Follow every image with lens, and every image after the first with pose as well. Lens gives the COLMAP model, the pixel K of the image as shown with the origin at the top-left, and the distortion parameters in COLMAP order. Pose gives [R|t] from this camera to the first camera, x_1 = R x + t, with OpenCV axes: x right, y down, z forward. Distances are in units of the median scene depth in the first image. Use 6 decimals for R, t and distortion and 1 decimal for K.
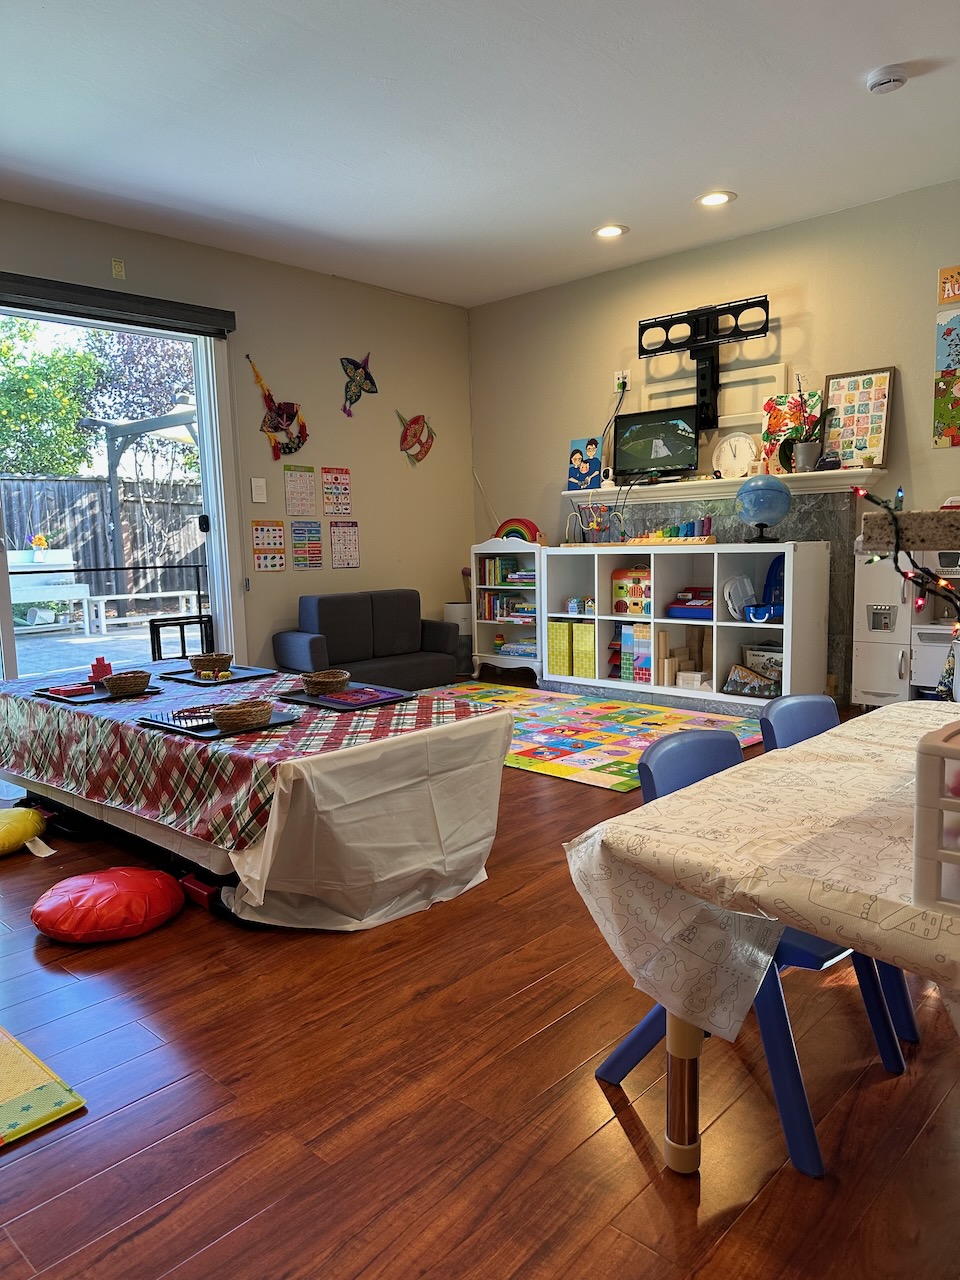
lens RADIAL K [[909.2, 0, 476.1], [0, 909.2, 671.0], [0, 0, 1]] dist [0.065415, -0.072478]
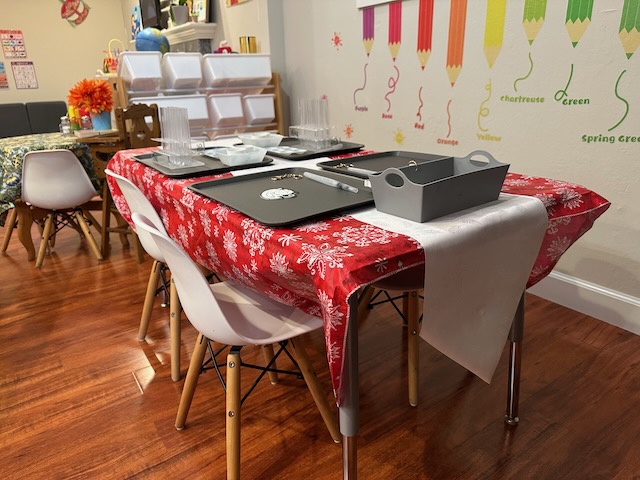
lens RADIAL K [[458.6, 0, 311.4], [0, 458.6, 244.2], [0, 0, 1]] dist [0.056333, -0.065585]
pose [[0.976123, 0.070494, -0.205460, 0.690323], [-0.025492, 0.976514, 0.213939, -0.024323], [0.215716, -0.203593, 0.954995, 0.190799]]
